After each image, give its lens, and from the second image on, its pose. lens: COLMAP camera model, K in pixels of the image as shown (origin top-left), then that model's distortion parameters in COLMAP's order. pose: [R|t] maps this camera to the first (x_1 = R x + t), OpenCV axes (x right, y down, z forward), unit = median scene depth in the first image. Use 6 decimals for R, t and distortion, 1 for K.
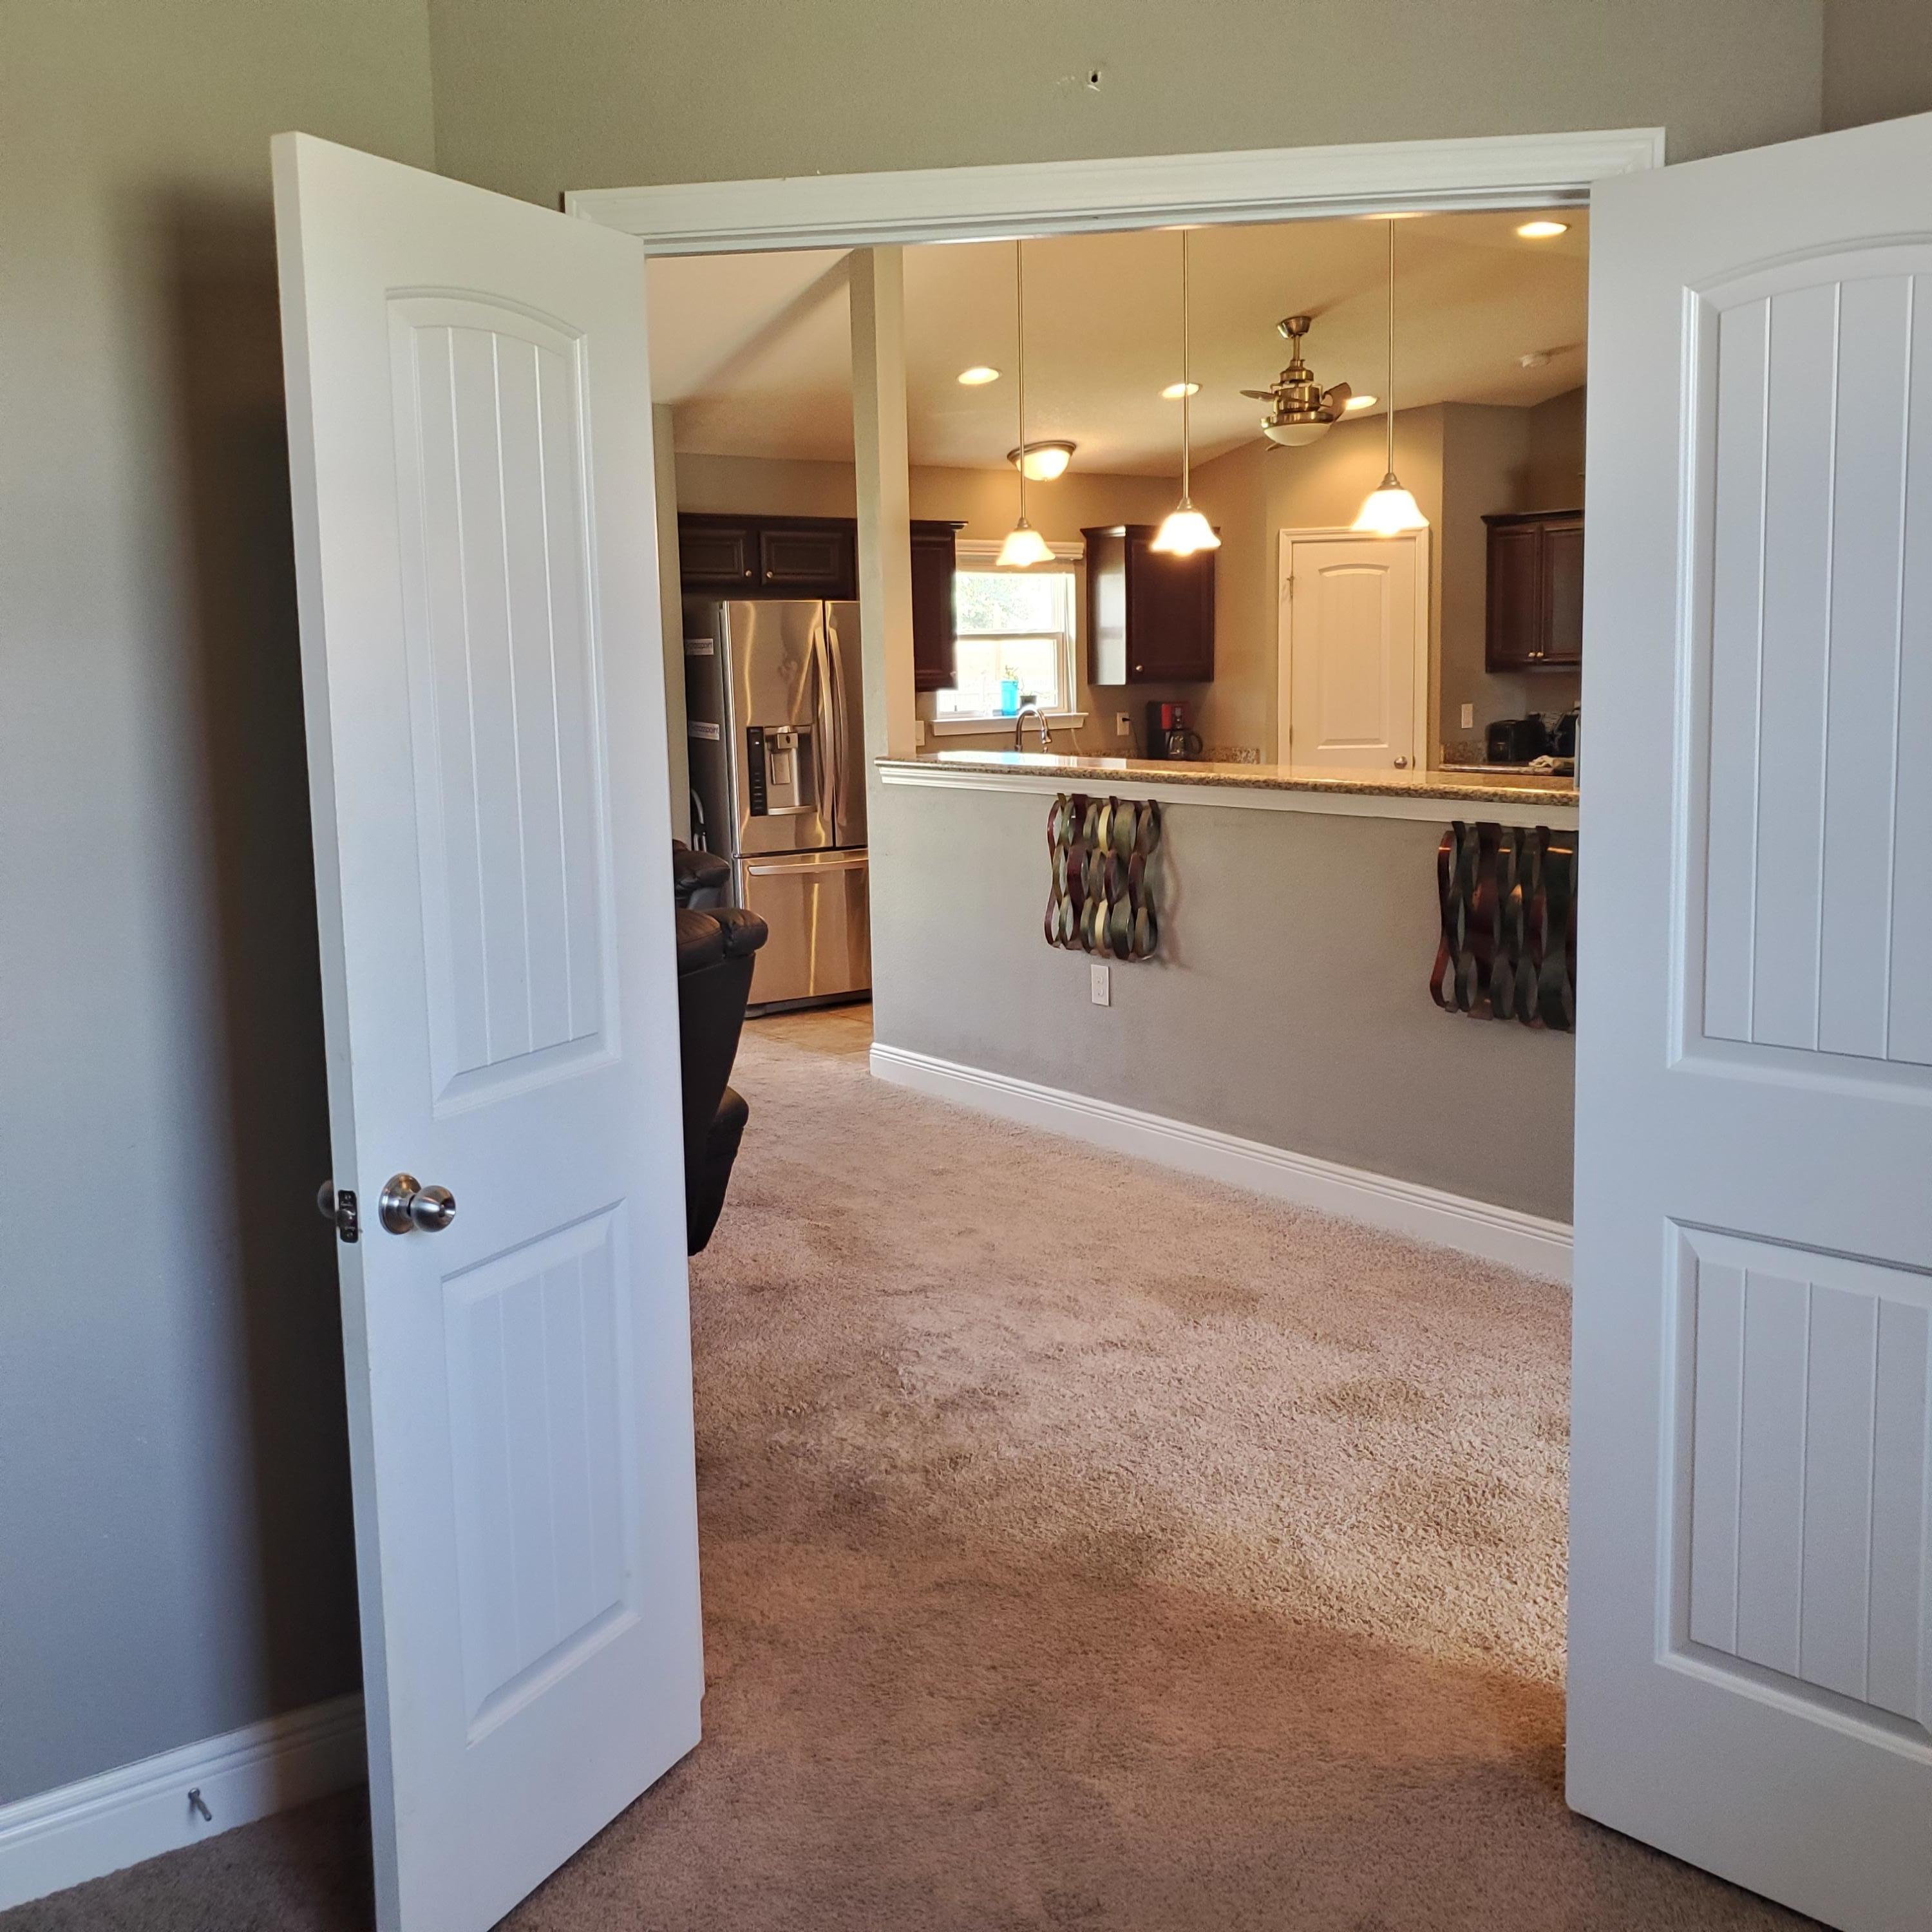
lens RADIAL K [[1978.1, 0, 998.8], [0, 1978.1, 907.5], [0, 0, 1]] dist [0.298989, -0.983880]
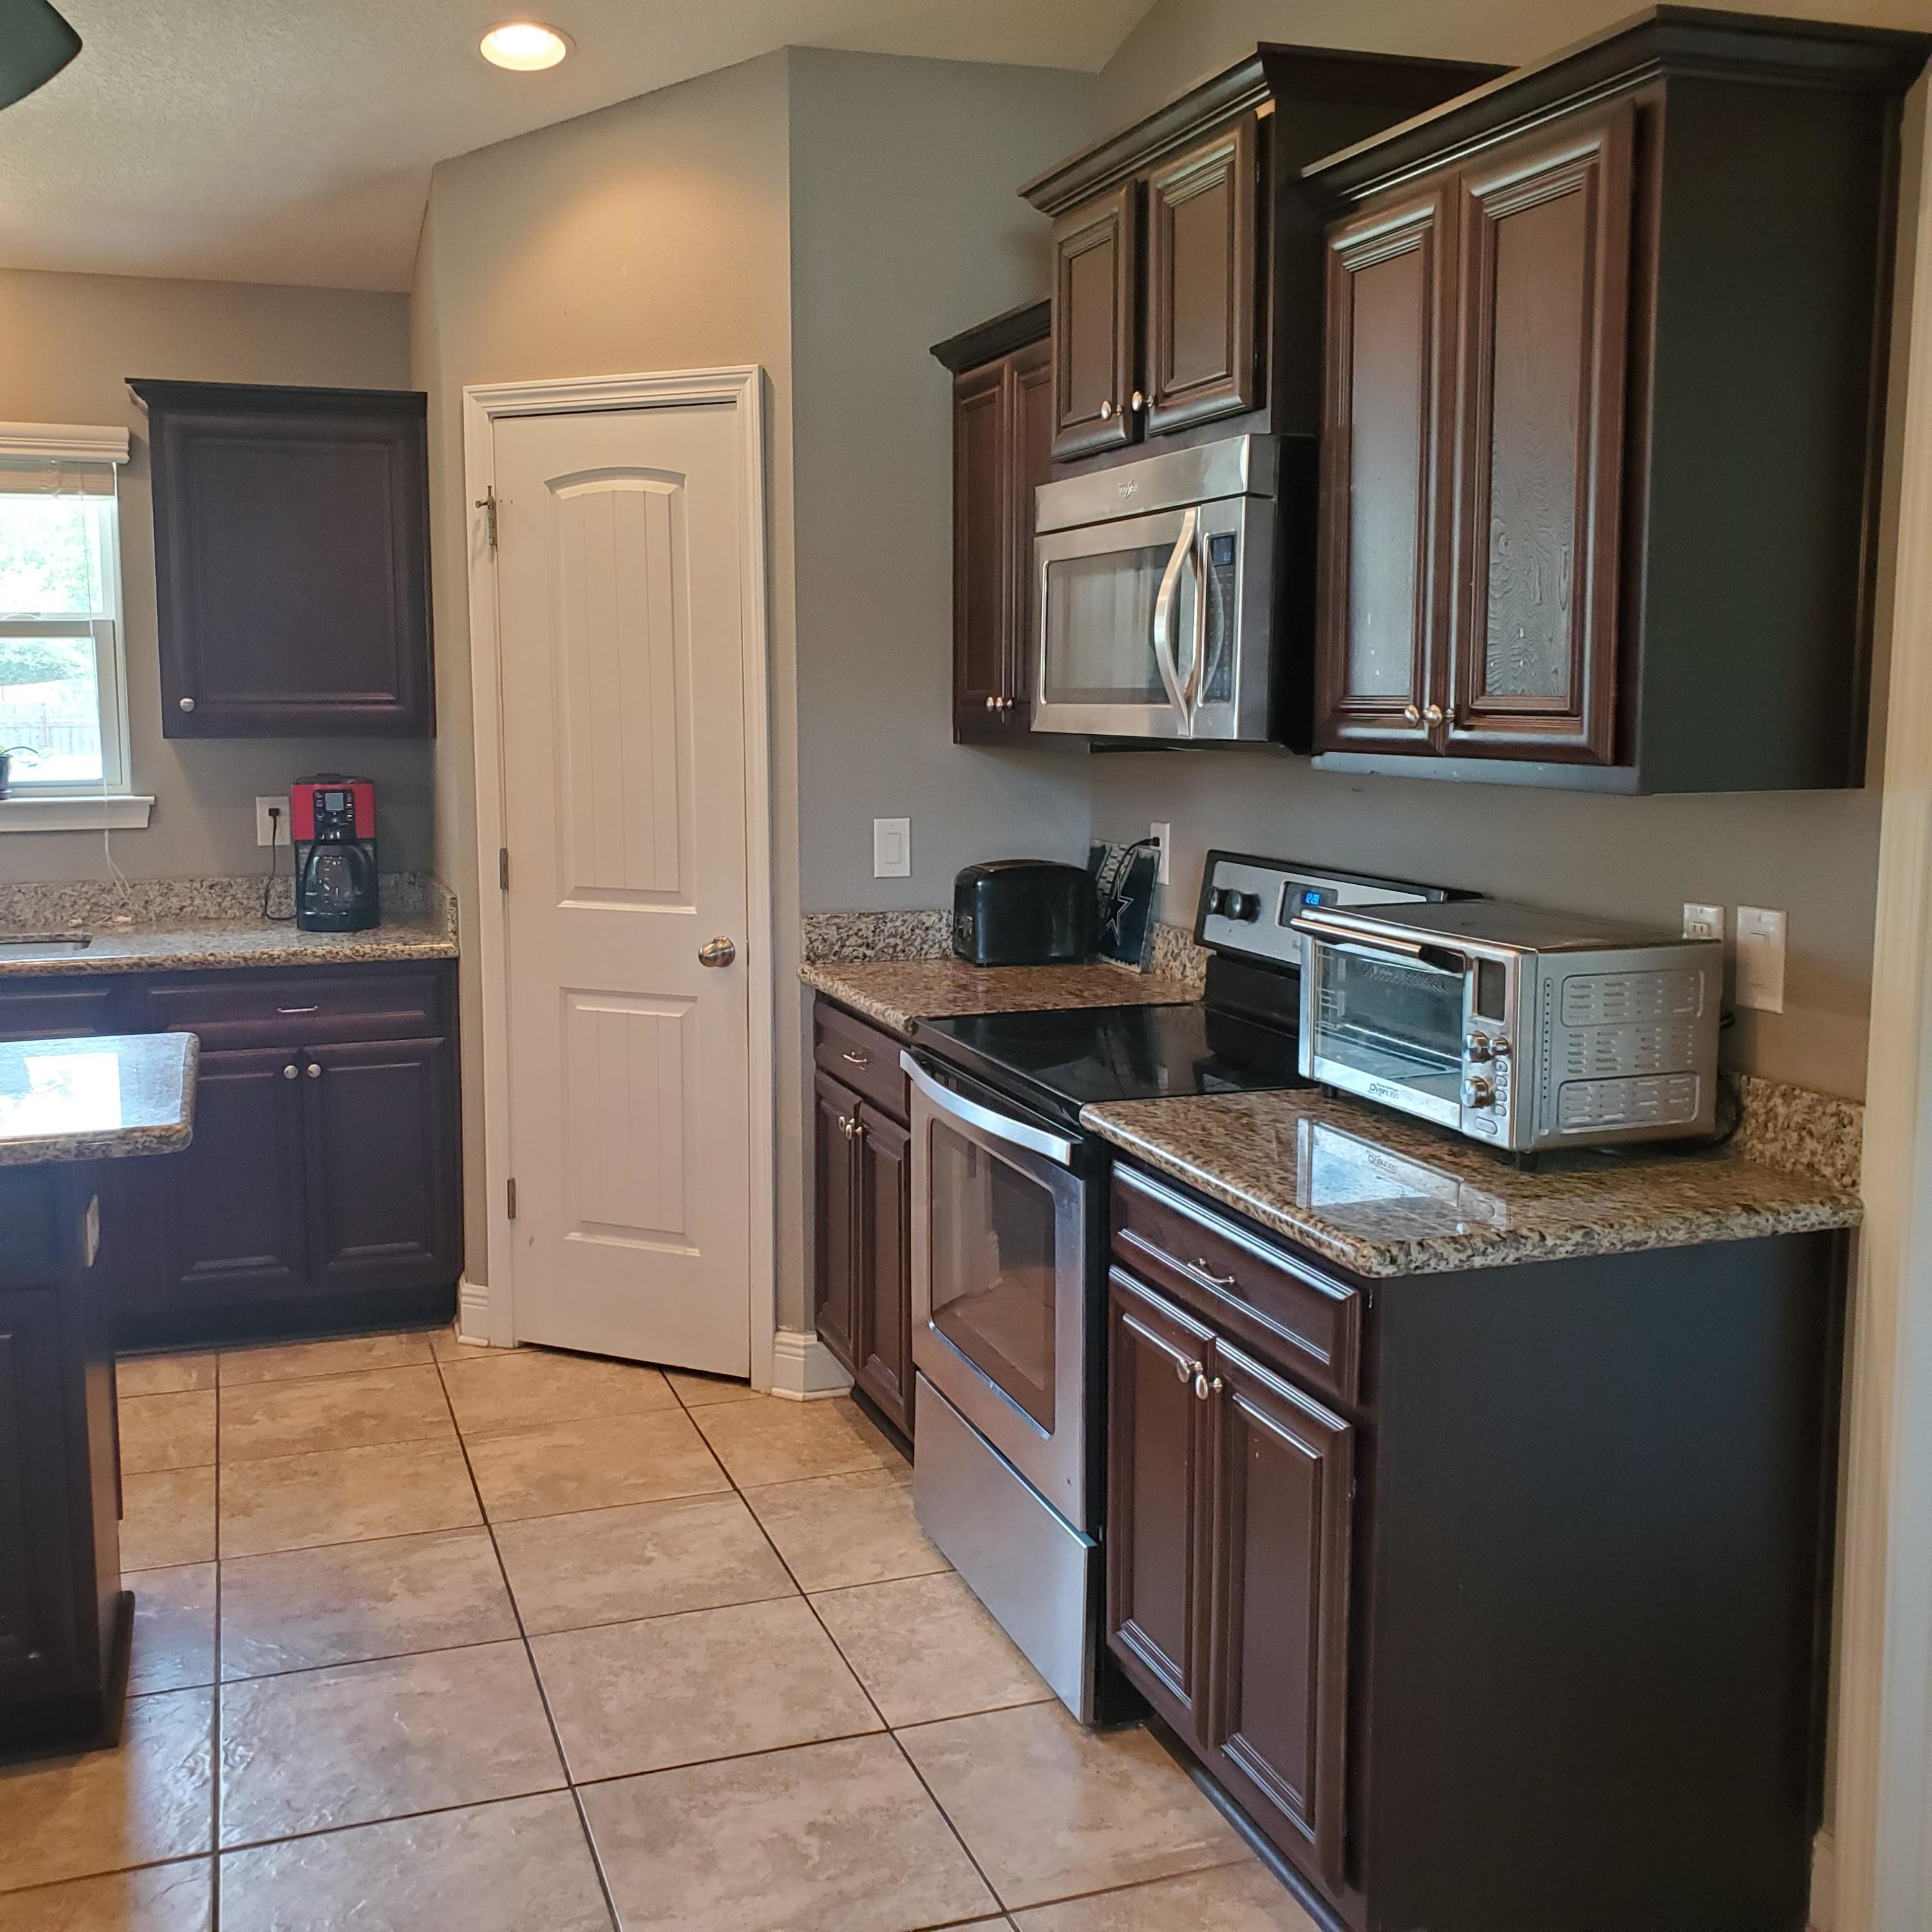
lens RADIAL K [[2022.3, 0, 964.6], [0, 2022.3, 901.9], [0, 0, 1]] dist [0.026598, -0.039322]
pose [[0.956251, 0.049612, -0.288310, 0.450786], [-0.053494, 0.998553, -0.005596, -0.102280], [0.287615, 0.020774, 0.957521, 0.762326]]
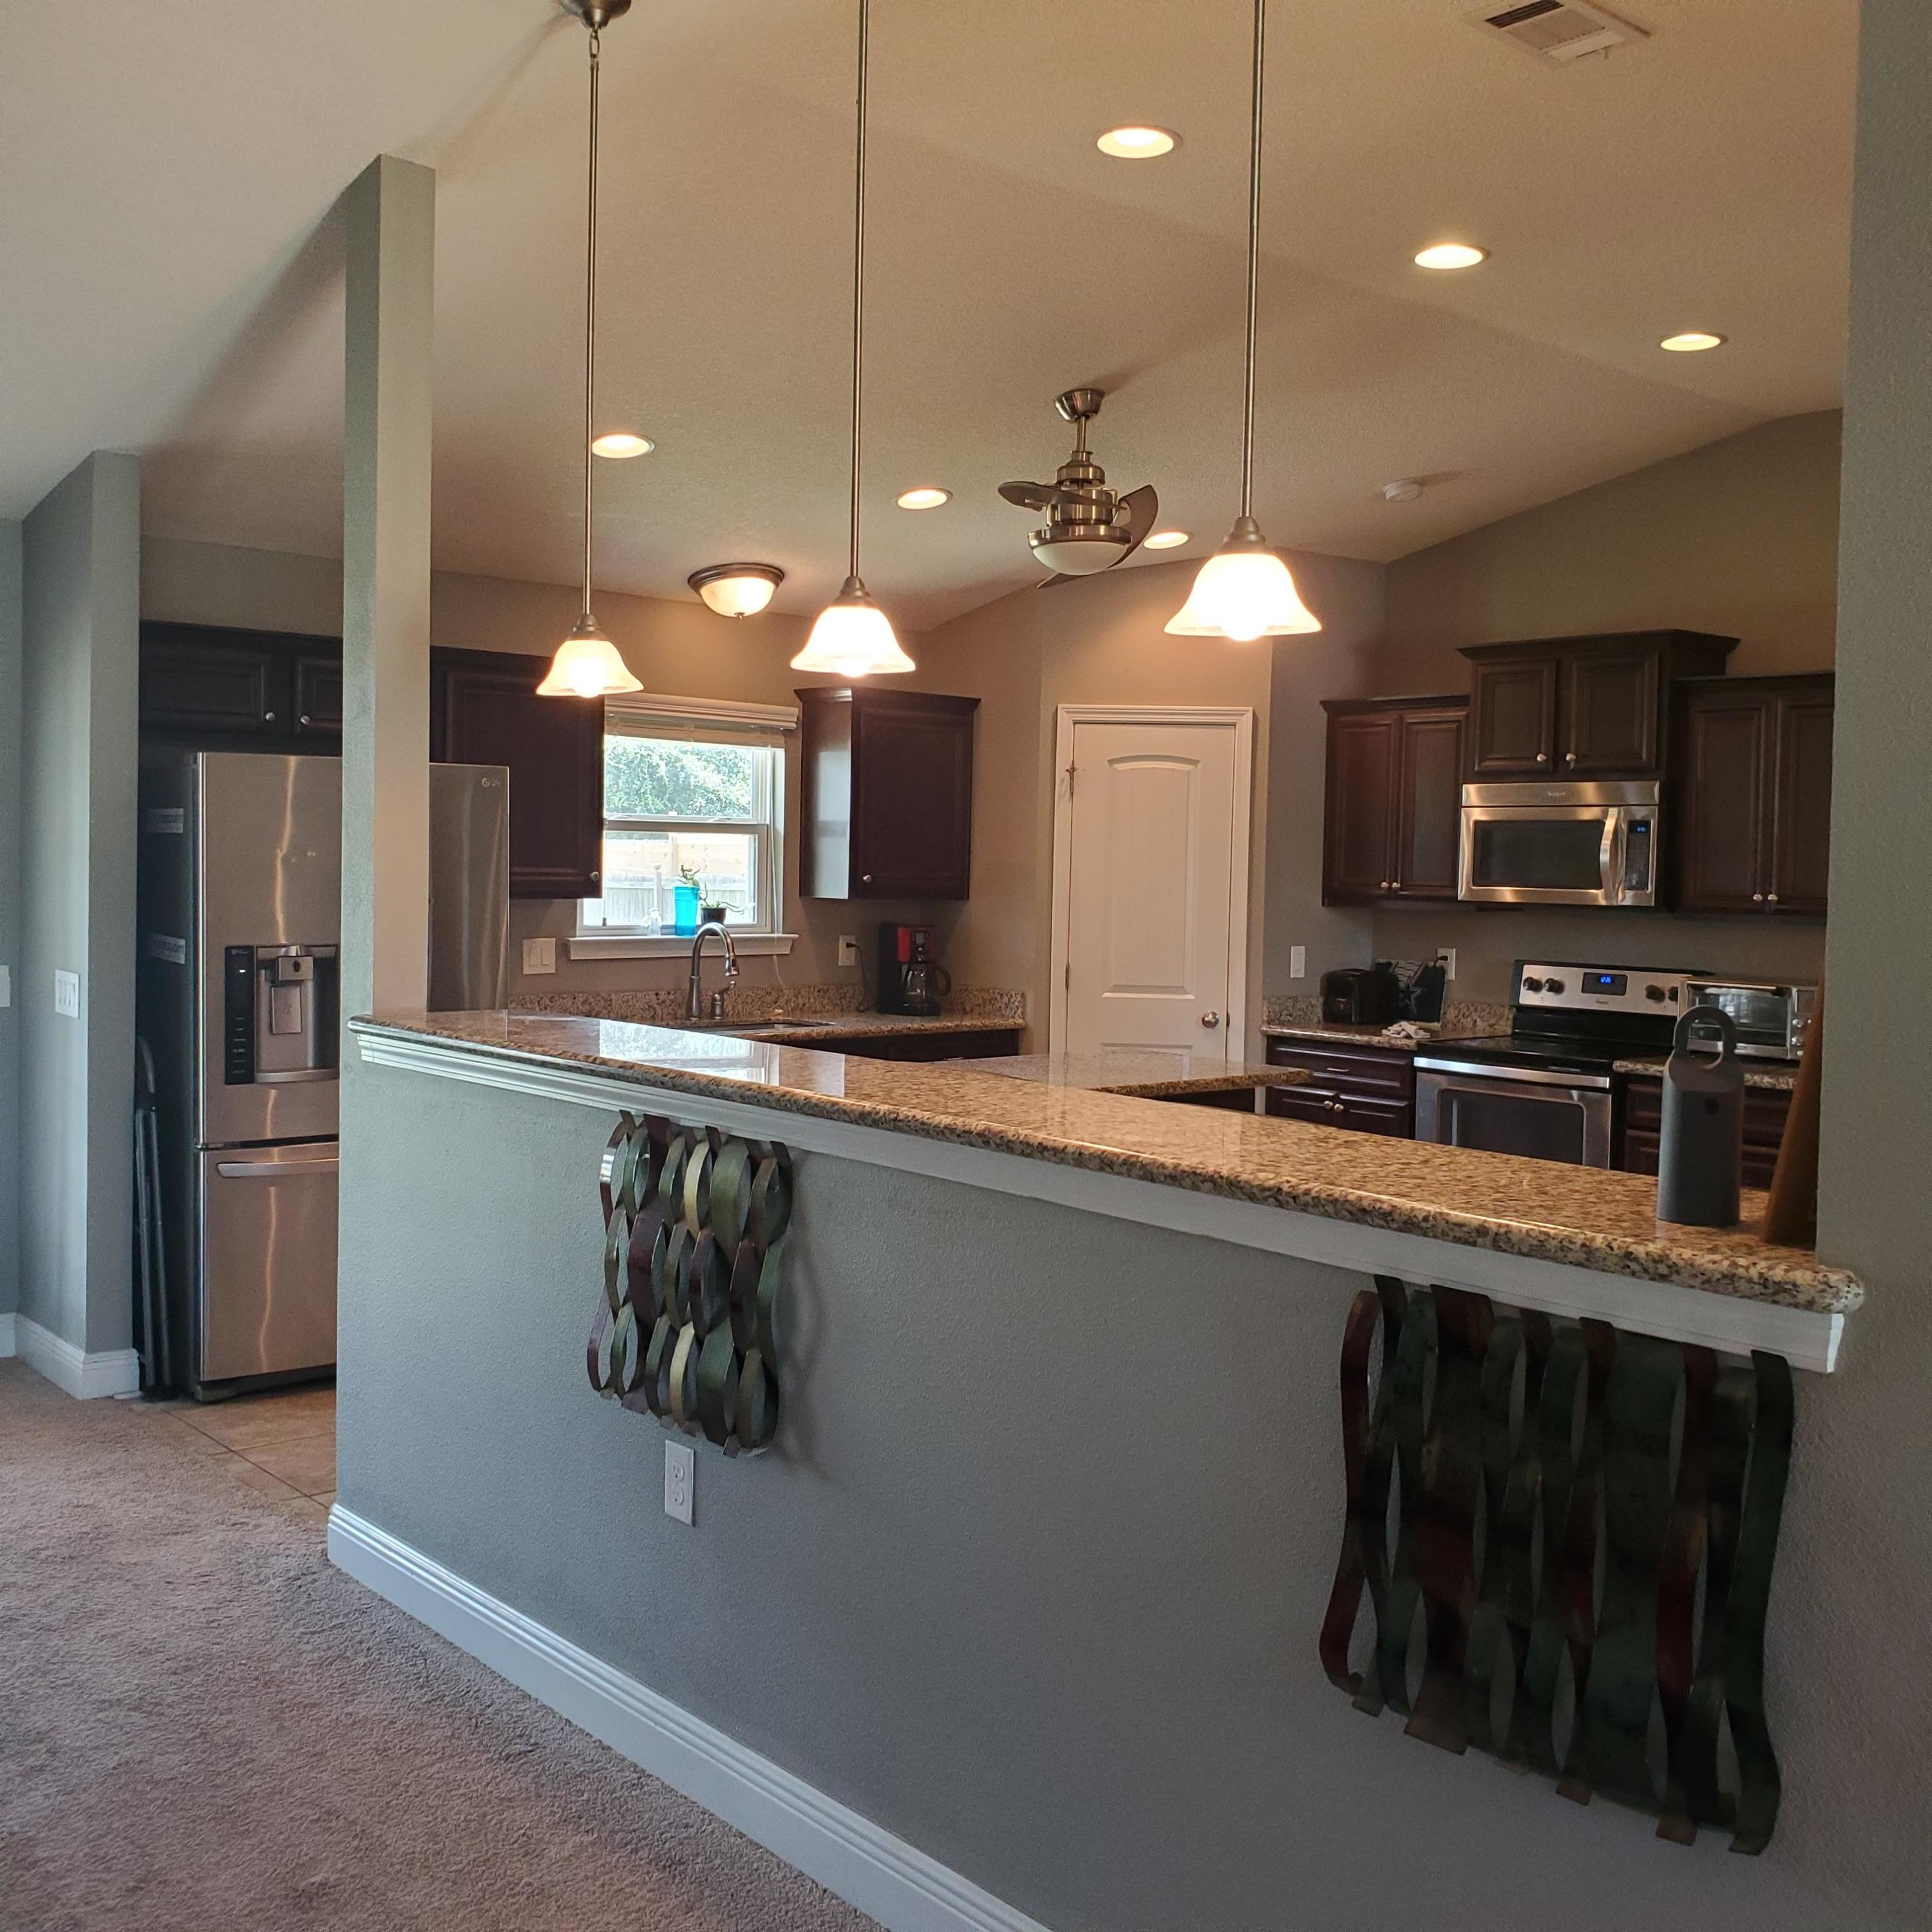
lens RADIAL K [[1974.7, 0, 966.0], [0, 1974.7, 966.0], [0, 0, 1]] dist [0.278775, -0.893203]
pose [[0.995660, 0.037223, 0.085293, 0.056263], [-0.031206, 0.997000, -0.070826, -0.045574], [-0.087673, 0.067857, 0.993835, 0.332254]]
